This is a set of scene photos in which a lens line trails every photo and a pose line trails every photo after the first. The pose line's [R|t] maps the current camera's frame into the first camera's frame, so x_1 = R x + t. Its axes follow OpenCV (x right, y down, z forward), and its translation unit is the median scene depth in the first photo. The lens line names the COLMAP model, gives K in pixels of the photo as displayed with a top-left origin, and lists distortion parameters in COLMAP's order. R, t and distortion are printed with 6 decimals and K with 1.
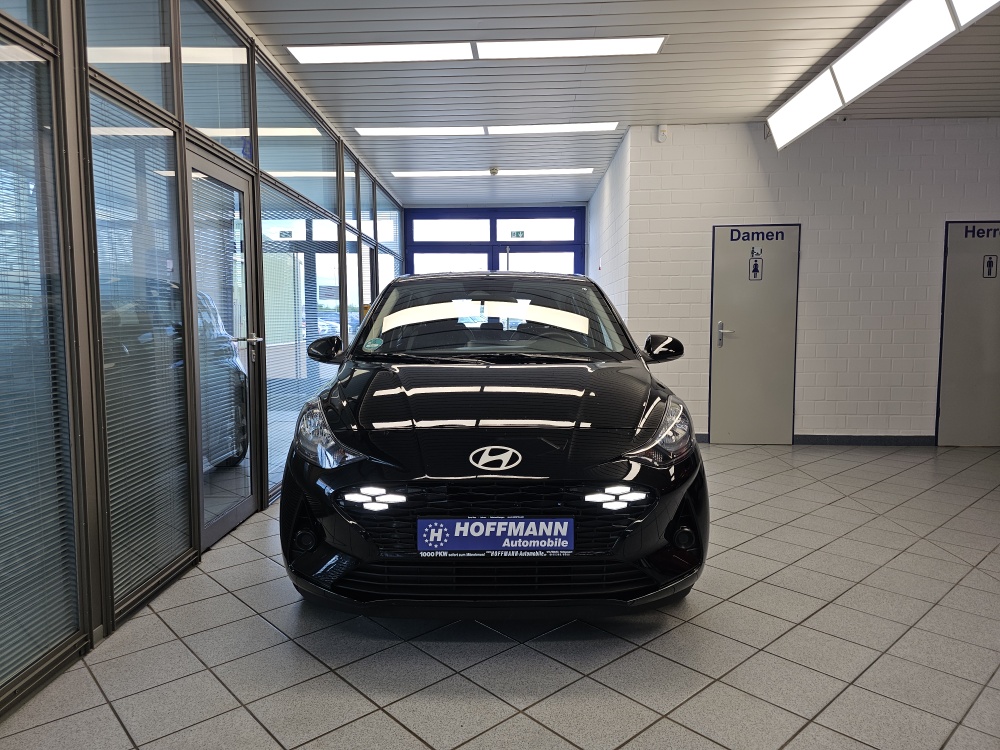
lens RADIAL K [[674.0, 0, 483.7], [0, 674.0, 376.6], [0, 0, 1]] dist [0.057870, -0.057102]
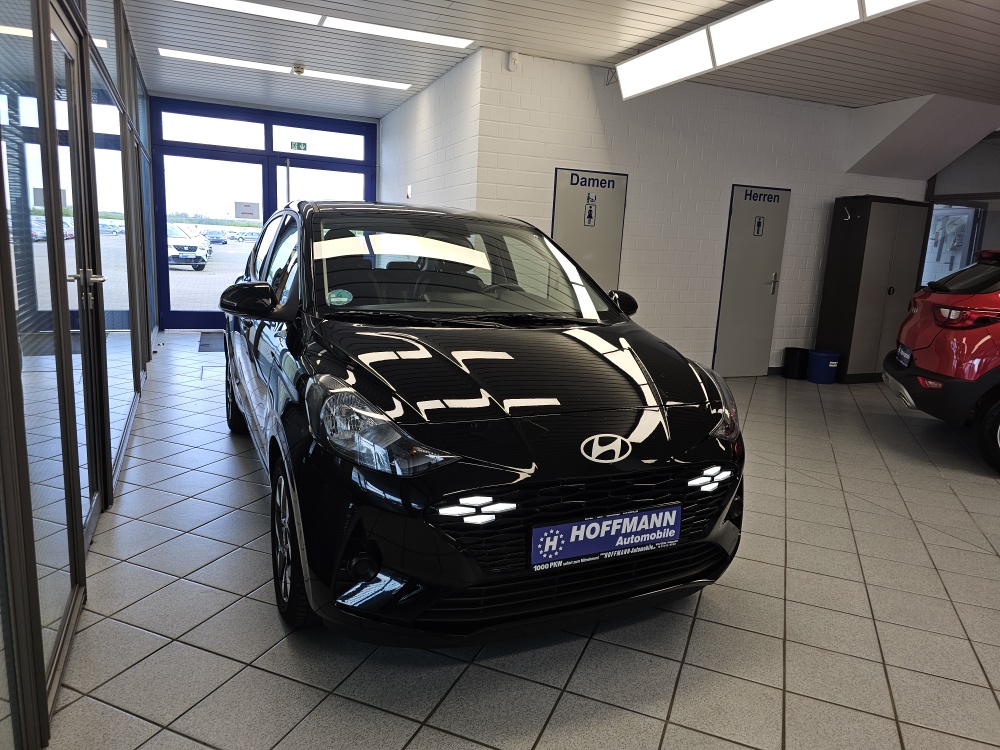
lens RADIAL K [[674.0, 0, 483.7], [0, 674.0, 376.6], [0, 0, 1]] dist [0.057870, -0.057102]
pose [[0.897085, -0.037270, 0.440283, -0.506117], [-0.014568, 0.993400, 0.113775, -0.068479], [-0.441618, -0.108480, 0.890621, 0.301154]]
